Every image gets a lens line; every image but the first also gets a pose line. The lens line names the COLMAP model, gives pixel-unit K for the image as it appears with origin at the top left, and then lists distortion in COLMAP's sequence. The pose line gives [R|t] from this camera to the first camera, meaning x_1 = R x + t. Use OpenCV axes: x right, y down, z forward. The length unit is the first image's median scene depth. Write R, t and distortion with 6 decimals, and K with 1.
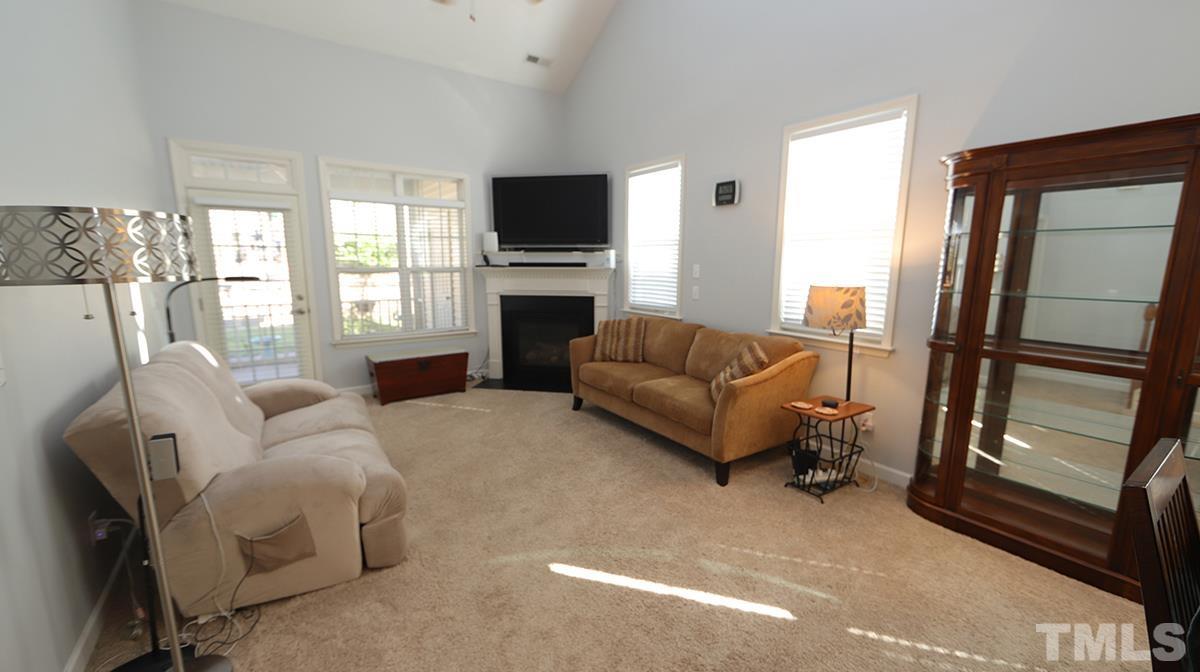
lens RADIAL K [[470.1, 0, 599.8], [0, 470.1, 338.2], [0, 0, 1]] dist [0.002717, -0.000194]
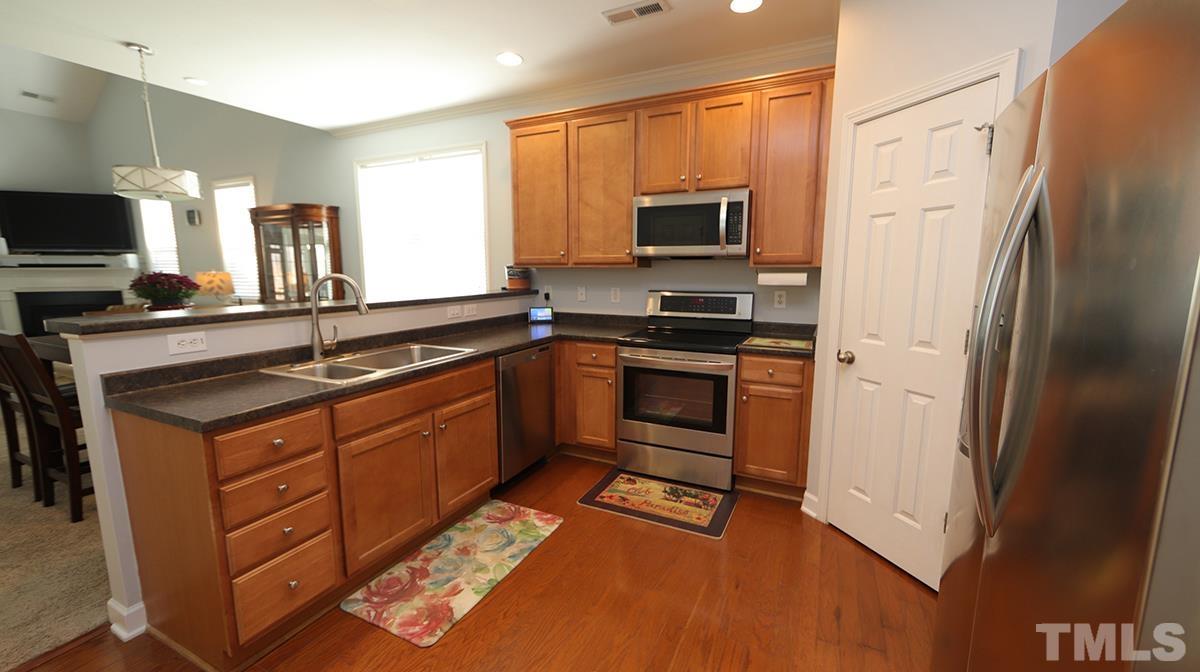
lens RADIAL K [[470.1, 0, 606.6], [0, 470.1, 339.4], [0, 0, 1]] dist [0.002717, -0.000194]
pose [[0.867087, -0.081033, 0.491522, 0.647266], [0.087004, 0.996150, 0.010745, 0.190602], [-0.490501, 0.033448, 0.870799, -0.991747]]
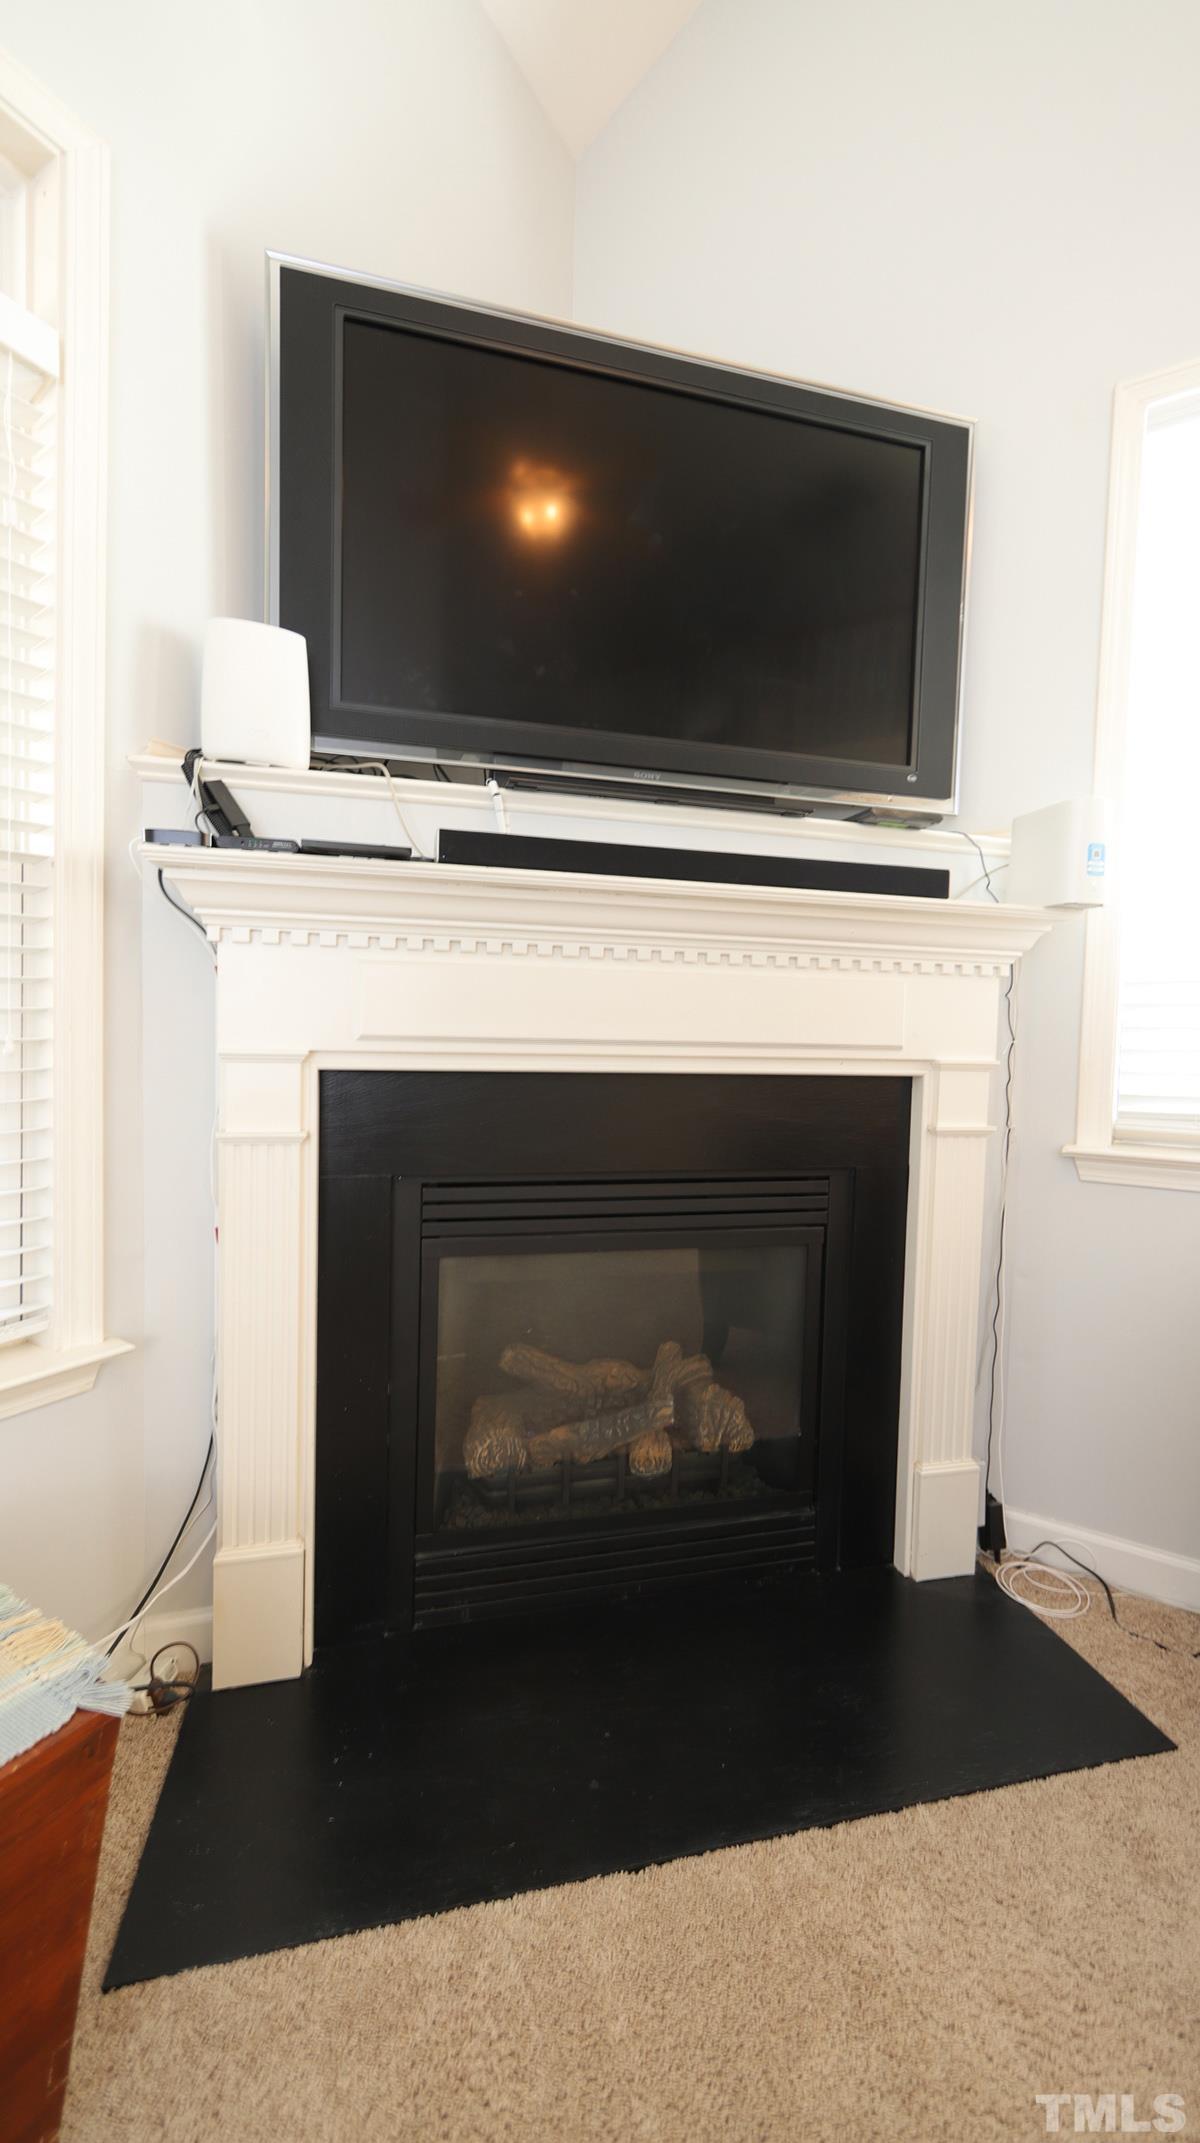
lens RADIAL K [[839.6, 0, 593.9], [0, 839.6, 1062.0], [0, 0, 1]] dist [0.002717, -0.000194]
pose [[0.909107, 0.000295, 0.416564, -0.335231], [0.045129, 0.994044, -0.099193, -0.090738], [-0.414112, 0.108977, 0.903679, 1.019989]]
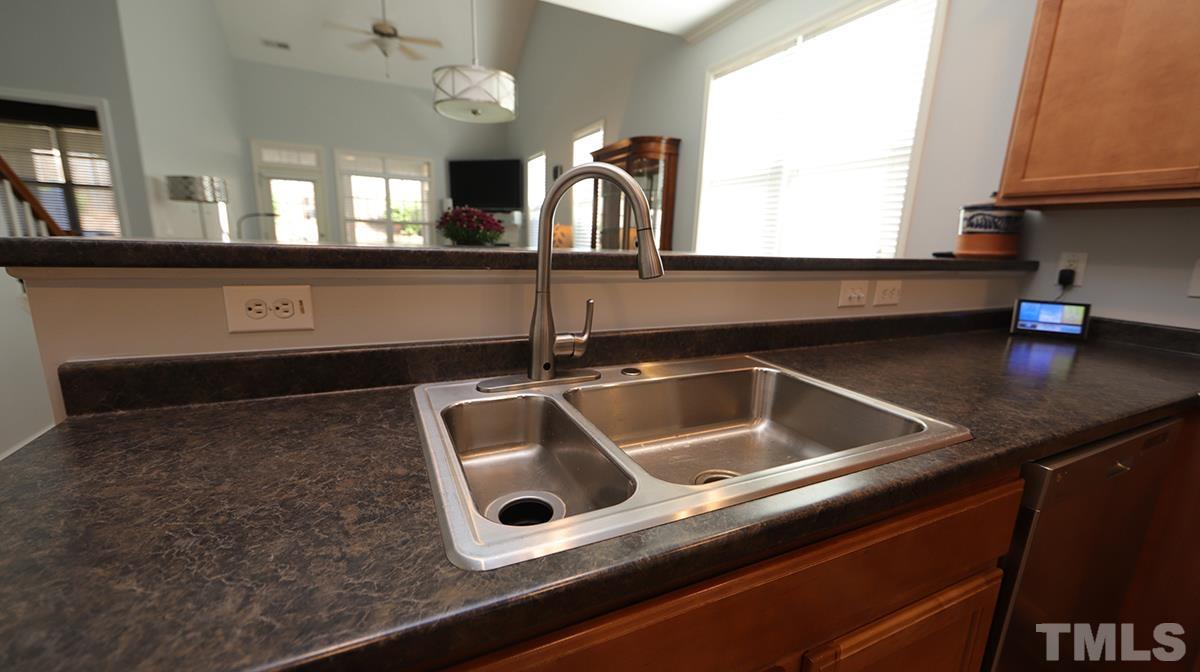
lens RADIAL K [[470.1, 0, 603.4], [0, 470.1, 337.2], [0, 0, 1]] dist [0.002717, -0.000194]
pose [[0.986311, 0.062747, -0.152493, 0.689199], [-0.056275, 0.997337, 0.046397, 0.157064], [0.154998, -0.037180, 0.987215, -0.551195]]
